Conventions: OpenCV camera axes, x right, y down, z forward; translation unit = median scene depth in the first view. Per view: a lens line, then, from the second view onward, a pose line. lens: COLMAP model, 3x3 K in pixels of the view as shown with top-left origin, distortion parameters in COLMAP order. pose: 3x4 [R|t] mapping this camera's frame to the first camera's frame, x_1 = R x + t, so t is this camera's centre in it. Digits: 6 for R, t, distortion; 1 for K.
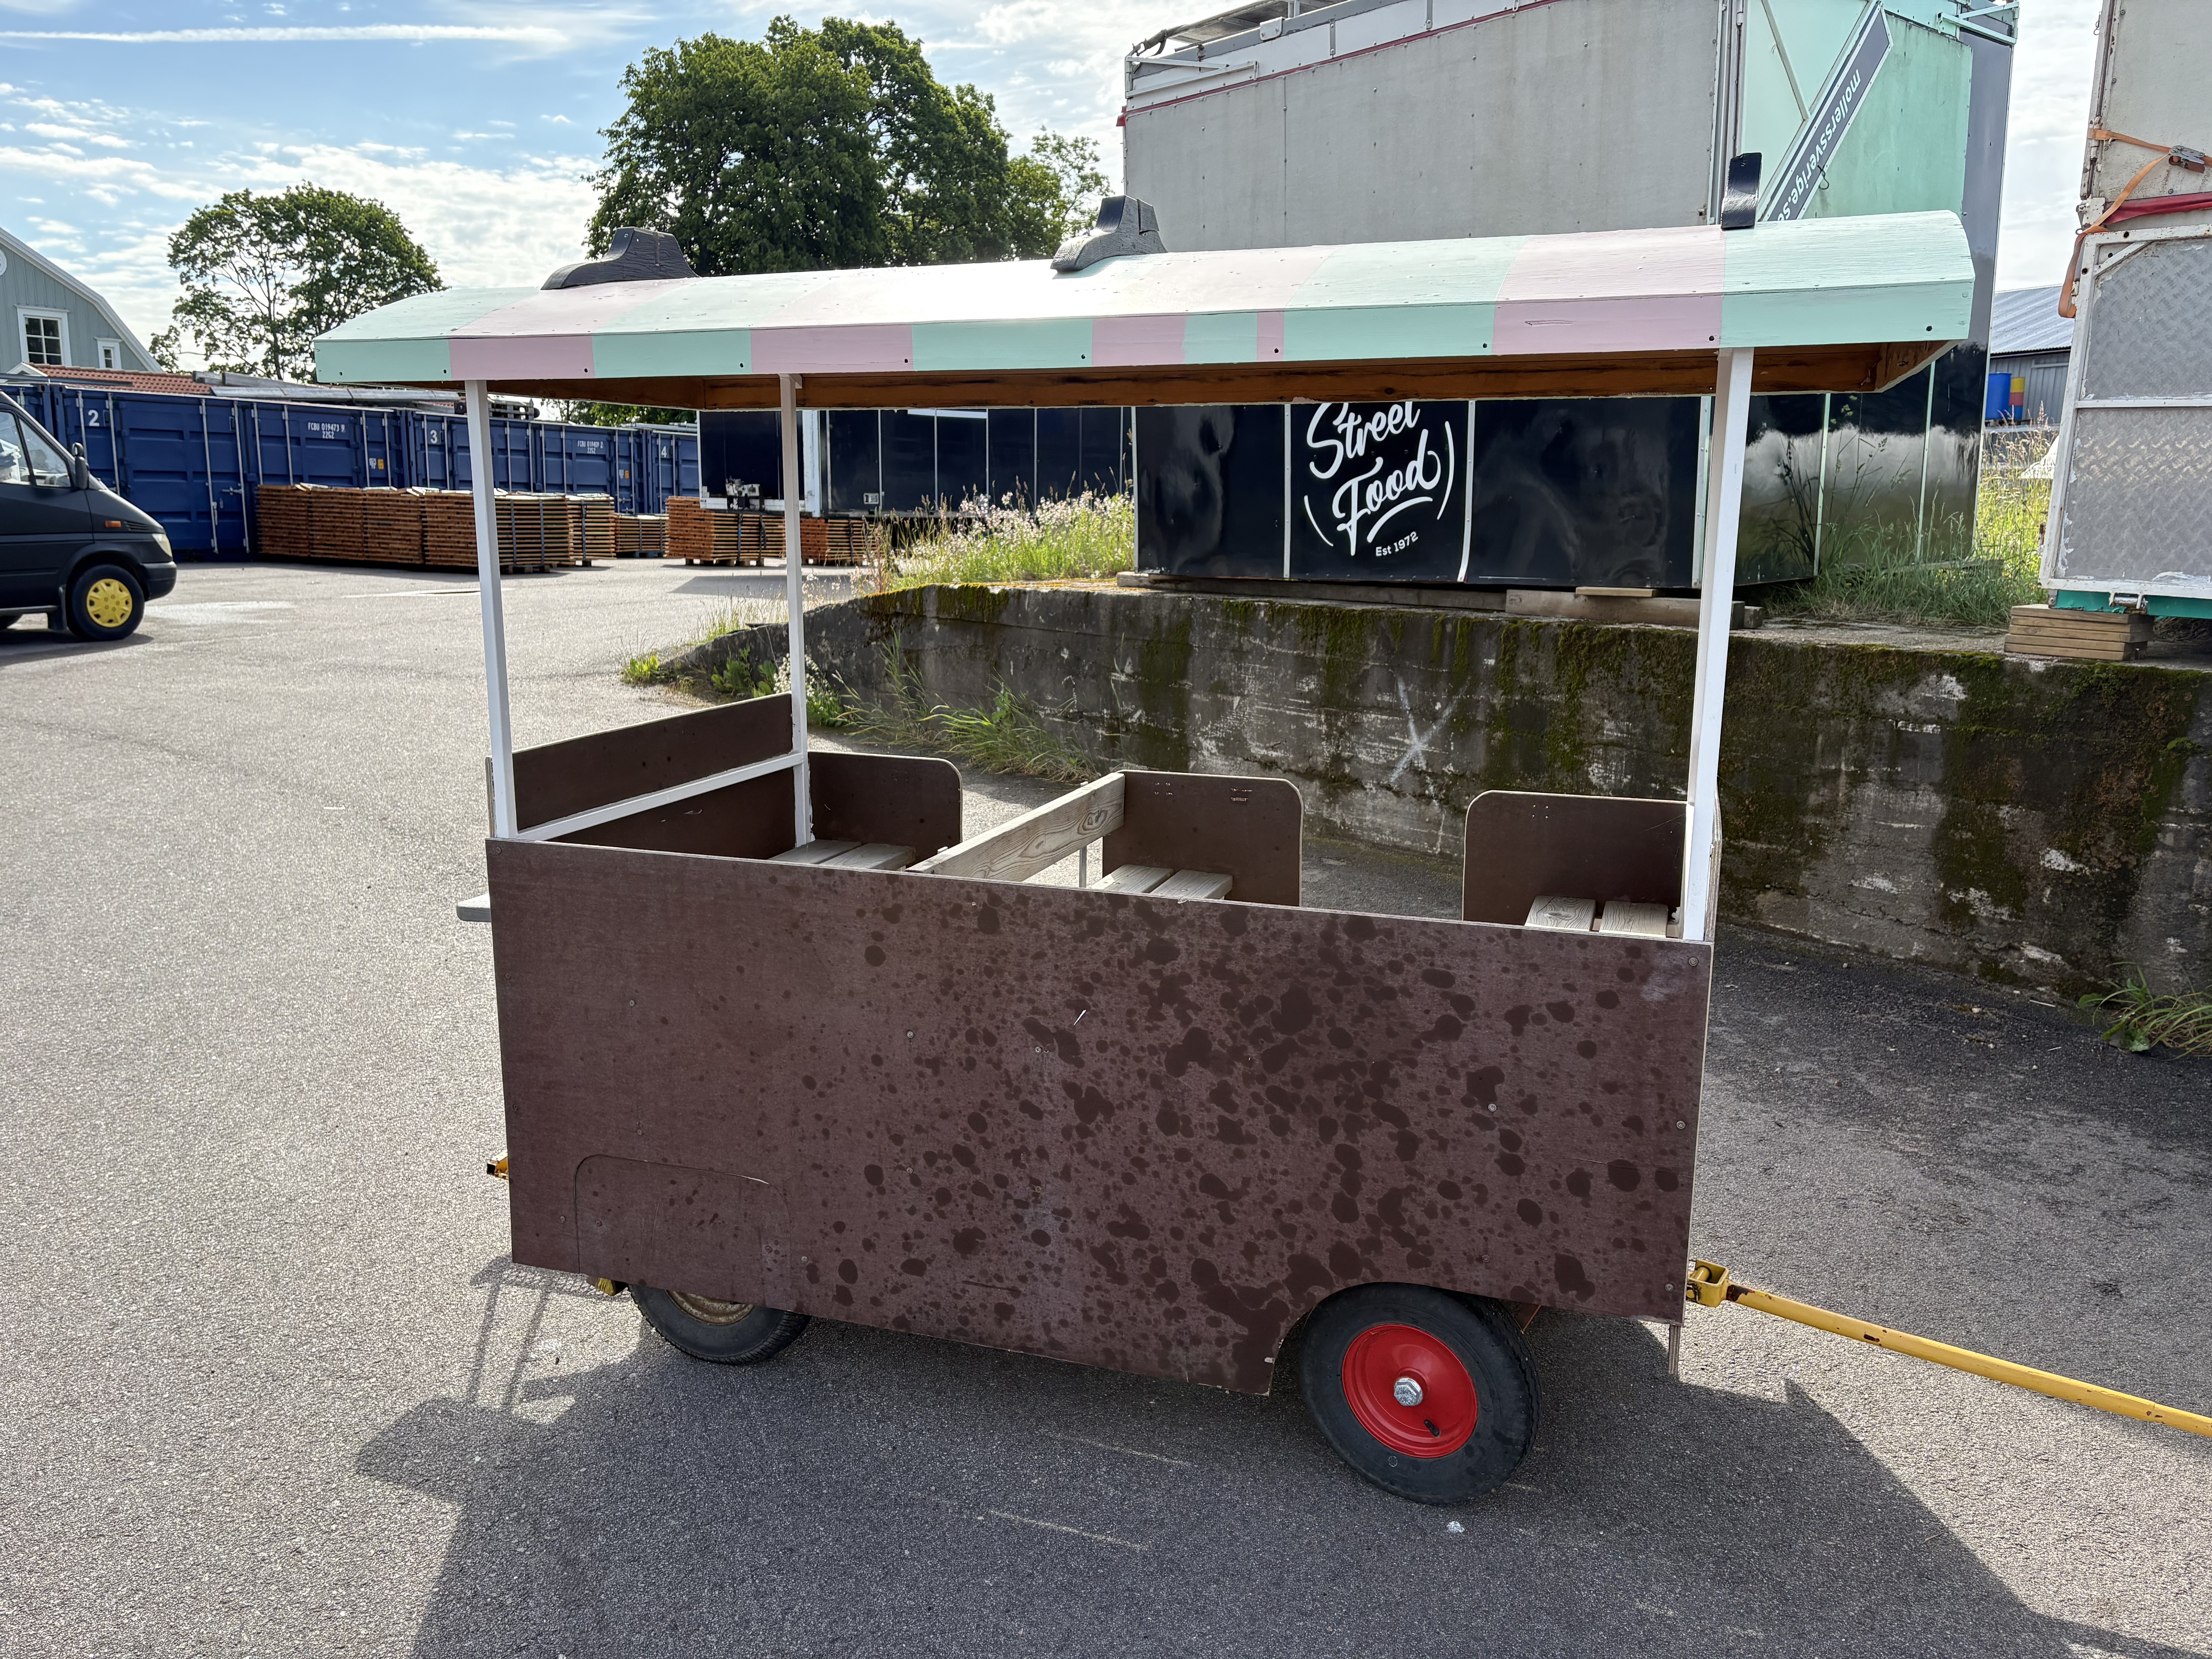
lens RADIAL K [[1666.7, 0, 1113.4], [0, 1666.7, 840.4], [0, 0, 1]] dist [0.068171, -0.082472]
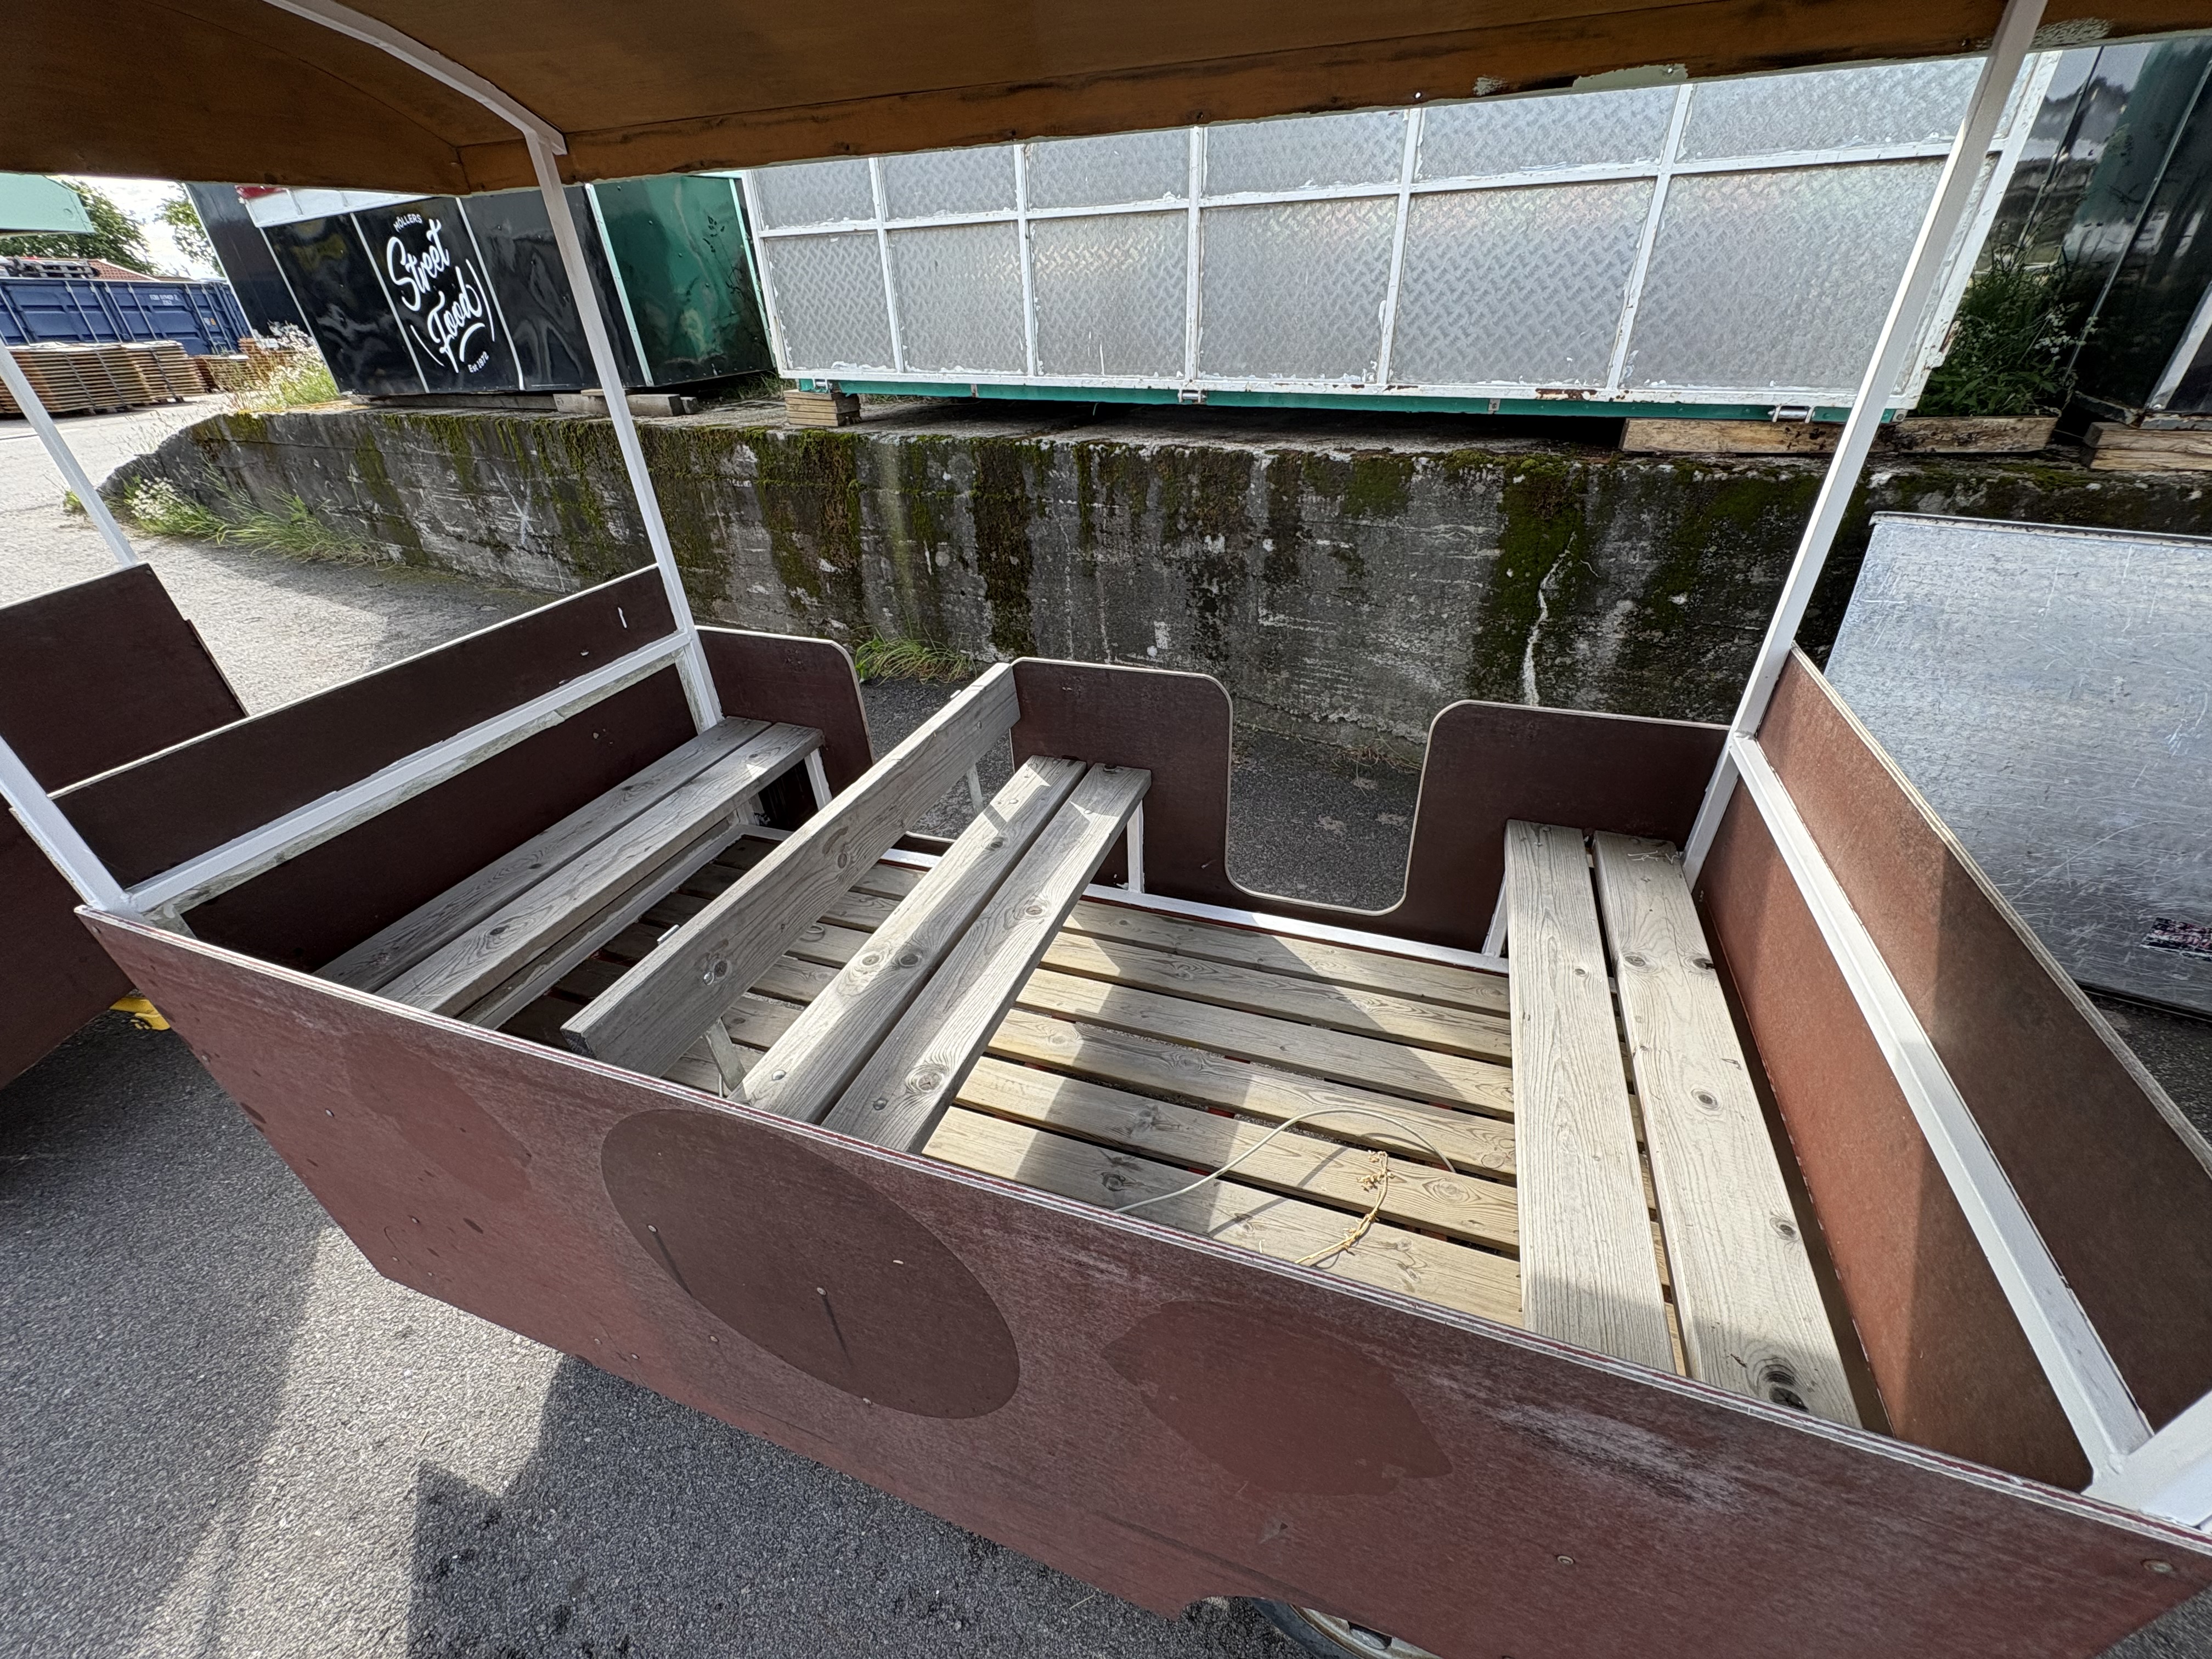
lens RADIAL K [[879.2, 0, 1106.0], [0, 879.2, 829.5], [0, 0, 1]] dist [-0.000237, 0.000184]
pose [[0.928187, -0.230050, 0.292483, 0.343513], [0.120146, 0.929179, 0.349559, -0.010281], [-0.352185, -0.289316, 0.890091, 0.060407]]
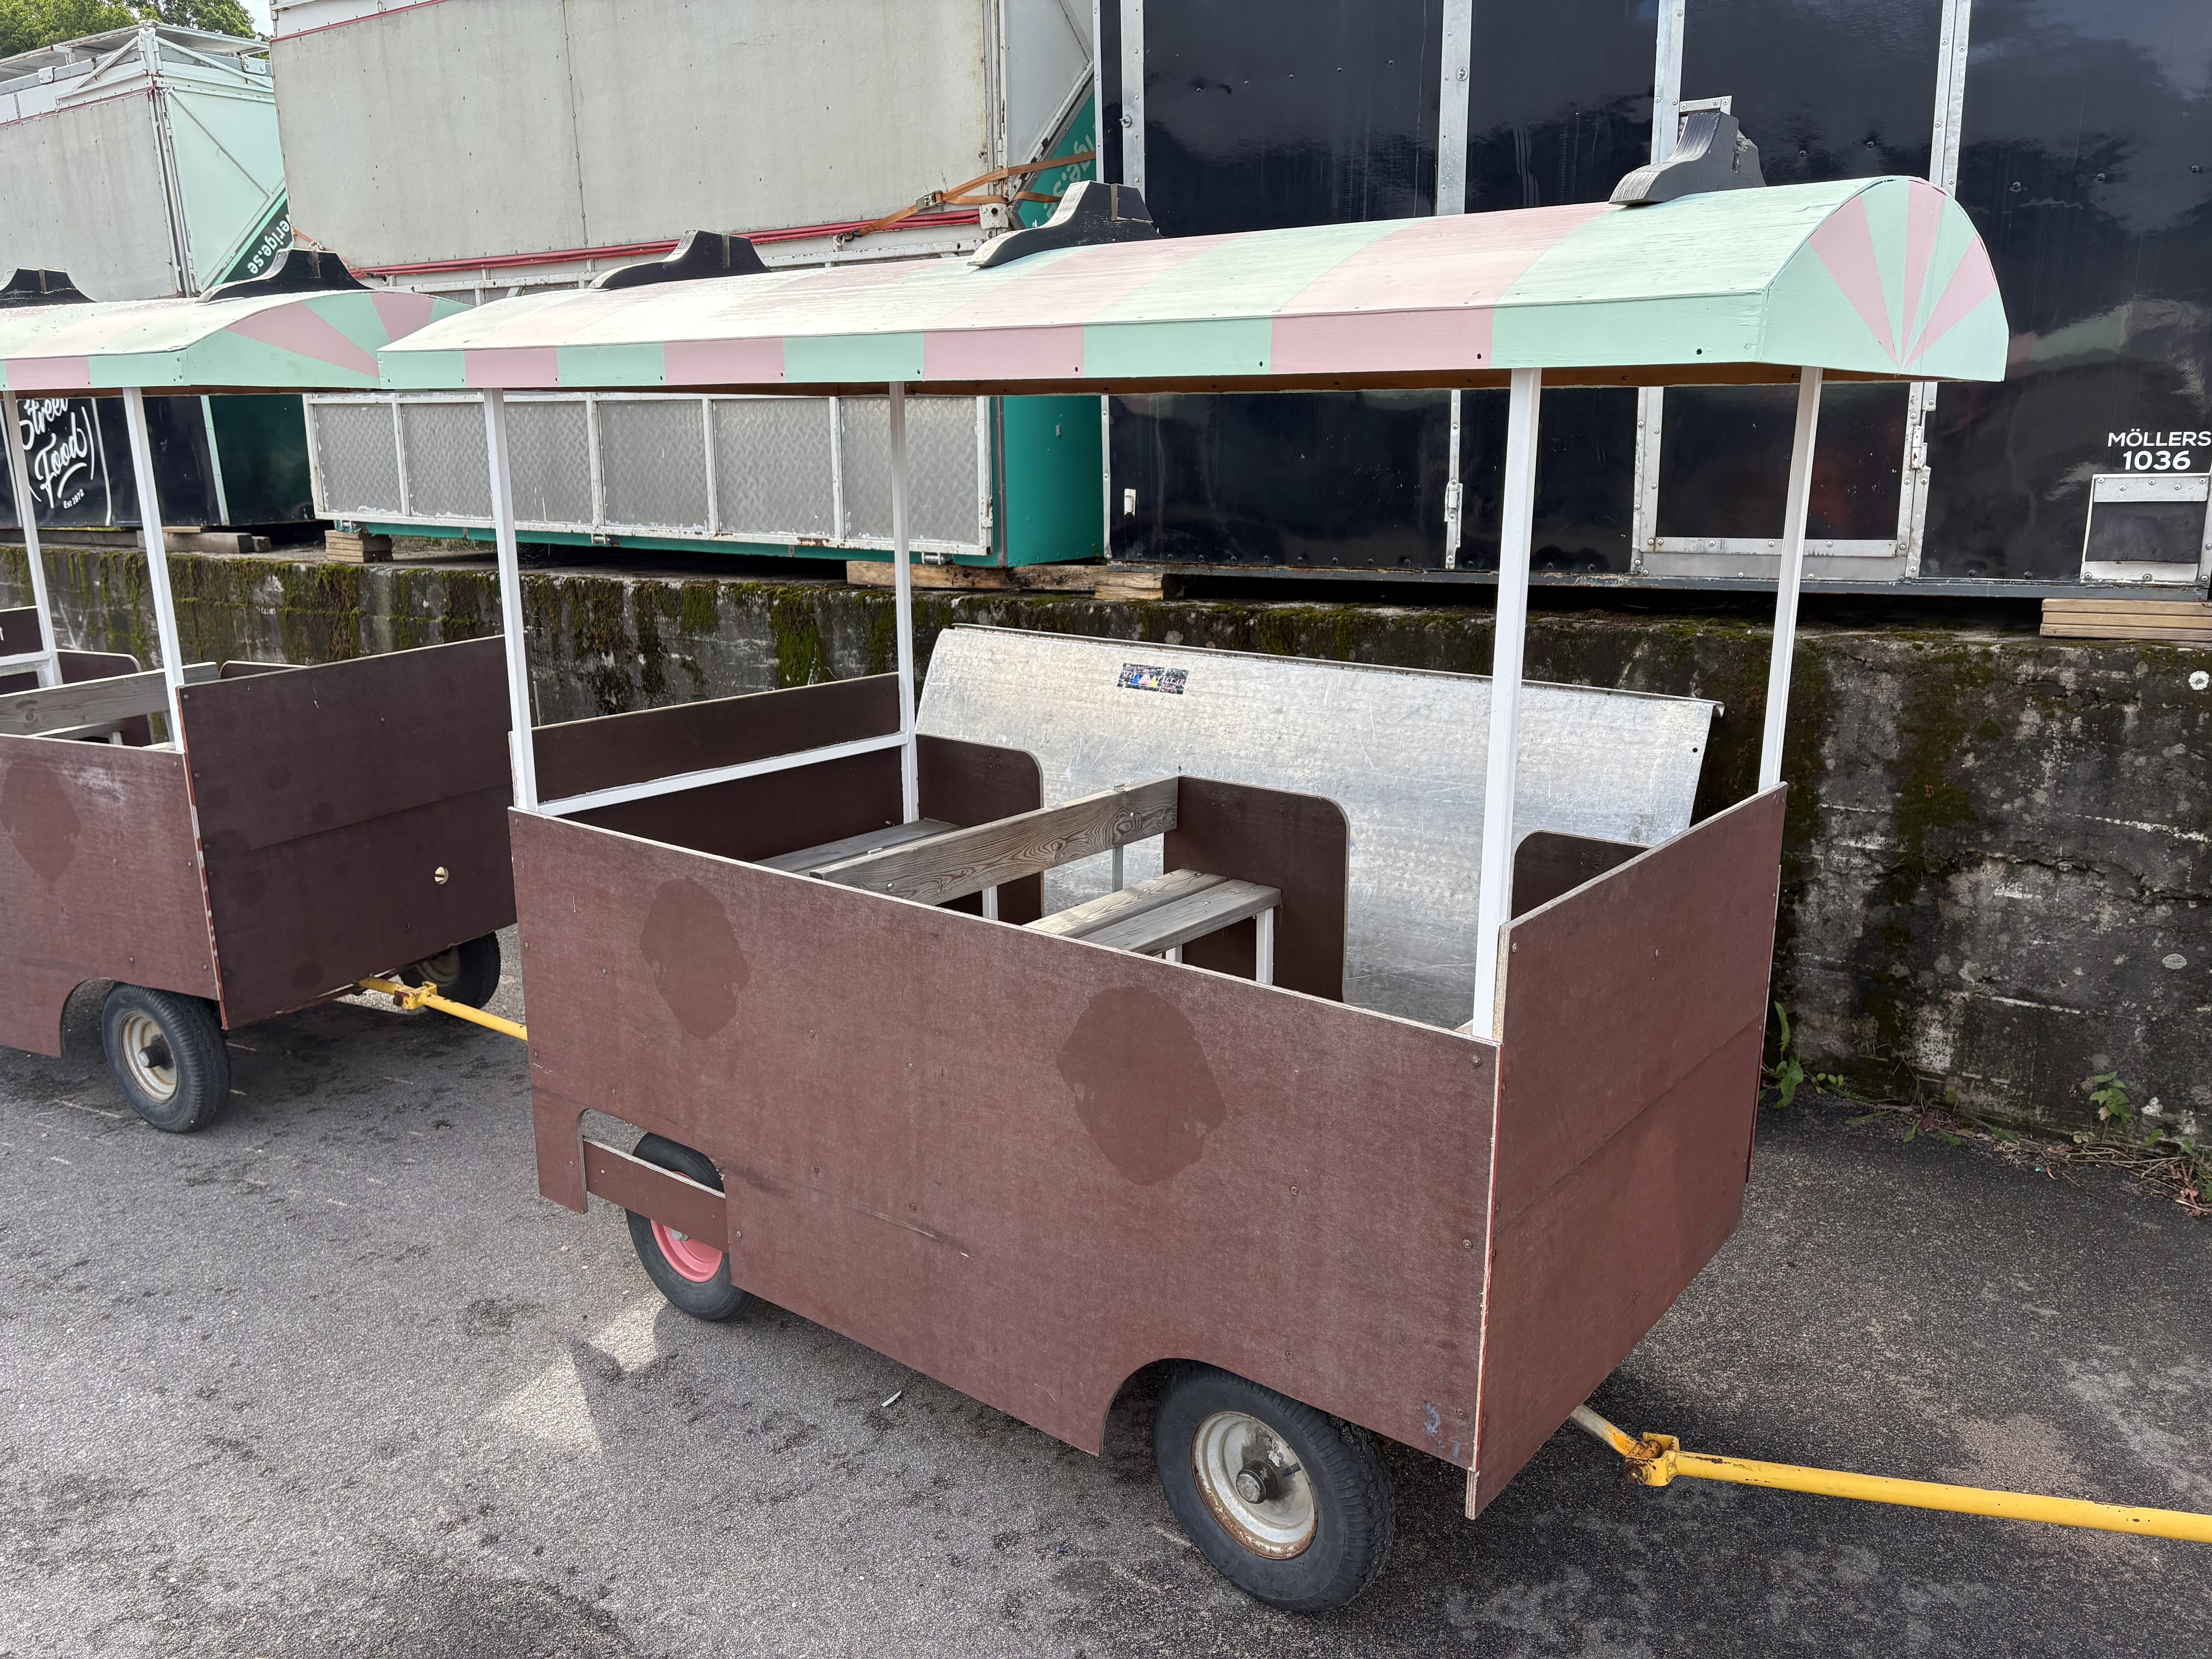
lens RADIAL K [[1659.5, 0, 1097.0], [0, 1659.5, 823.6], [0, 0, 1]] dist [0.072789, -0.082209]
pose [[0.959673, -0.081160, 0.269149, 0.555844], [0.076907, 0.996691, 0.026325, 0.103341], [-0.270395, -0.004564, 0.962739, -0.489308]]
